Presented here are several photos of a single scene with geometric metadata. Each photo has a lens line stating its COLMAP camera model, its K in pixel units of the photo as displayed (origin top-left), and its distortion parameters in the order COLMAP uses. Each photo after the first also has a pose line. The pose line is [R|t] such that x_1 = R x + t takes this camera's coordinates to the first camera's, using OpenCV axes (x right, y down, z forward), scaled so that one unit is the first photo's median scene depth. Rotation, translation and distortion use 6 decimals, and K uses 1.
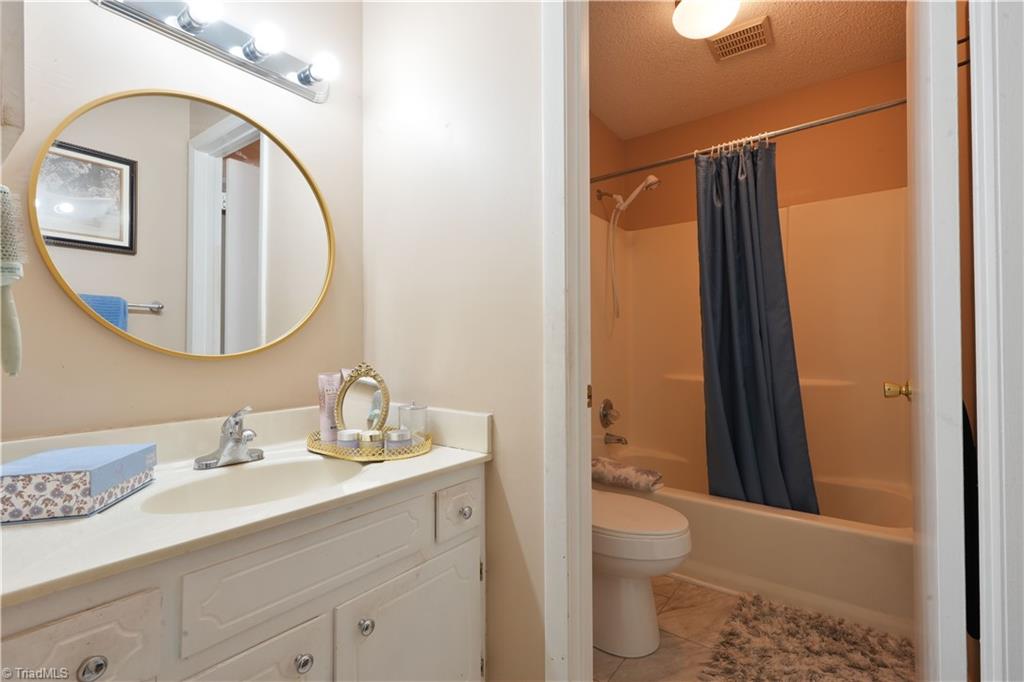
lens RADIAL K [[455.4, 0, 511.5], [0, 455.4, 341.1], [0, 0, 1]] dist [-0.000049, 0.000168]
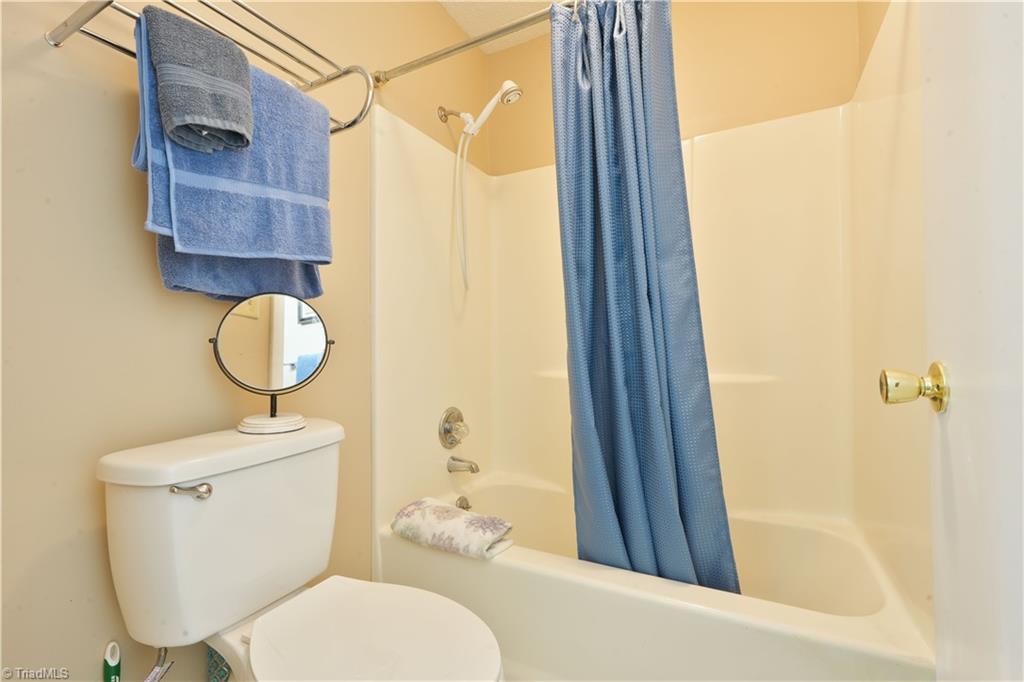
lens RADIAL K [[455.4, 0, 512.1], [0, 455.4, 341.5], [0, 0, 1]] dist [-0.000049, 0.000168]
pose [[0.987039, -0.001383, 0.160475, 0.252691], [0.002359, 0.999980, -0.005894, 0.042845], [-0.160464, 0.006196, 0.987022, 0.405655]]
